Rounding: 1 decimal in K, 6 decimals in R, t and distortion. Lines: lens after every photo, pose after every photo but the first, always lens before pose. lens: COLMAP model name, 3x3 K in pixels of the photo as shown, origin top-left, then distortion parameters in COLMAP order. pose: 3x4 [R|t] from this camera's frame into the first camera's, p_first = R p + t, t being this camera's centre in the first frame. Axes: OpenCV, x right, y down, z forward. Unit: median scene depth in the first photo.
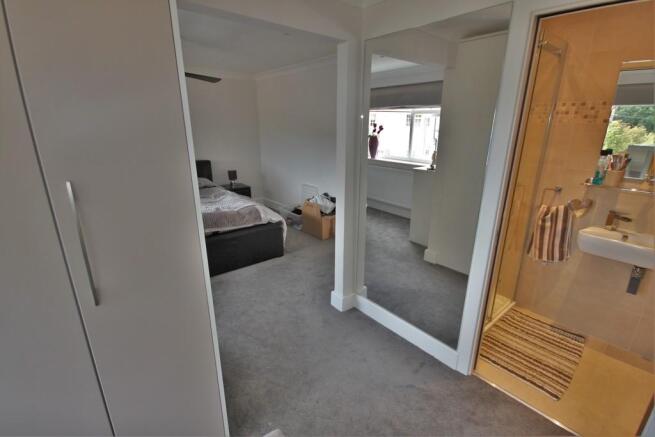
lens RADIAL K [[308.5, 0, 326.7], [0, 308.5, 217.2], [0, 0, 1]] dist [-0.003336, -0.000288]
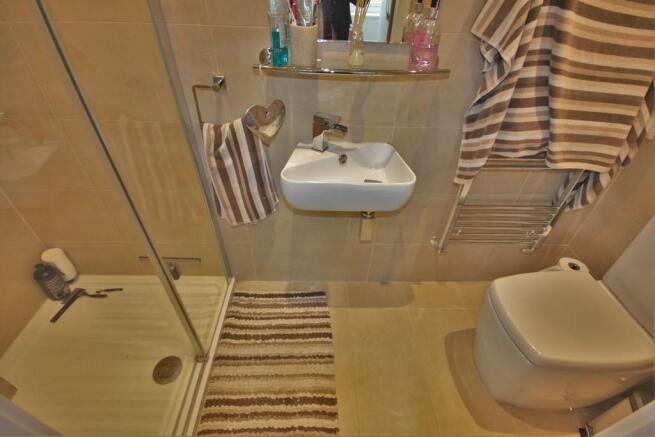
lens RADIAL K [[308.5, 0, 324.7], [0, 308.5, 219.0], [0, 0, 1]] dist [-0.003336, -0.000288]
pose [[0.640777, -0.491979, 0.589374, 0.497842], [0.206059, 0.849731, 0.485281, -0.111767], [-0.739557, -0.189511, 0.645865, 0.567569]]
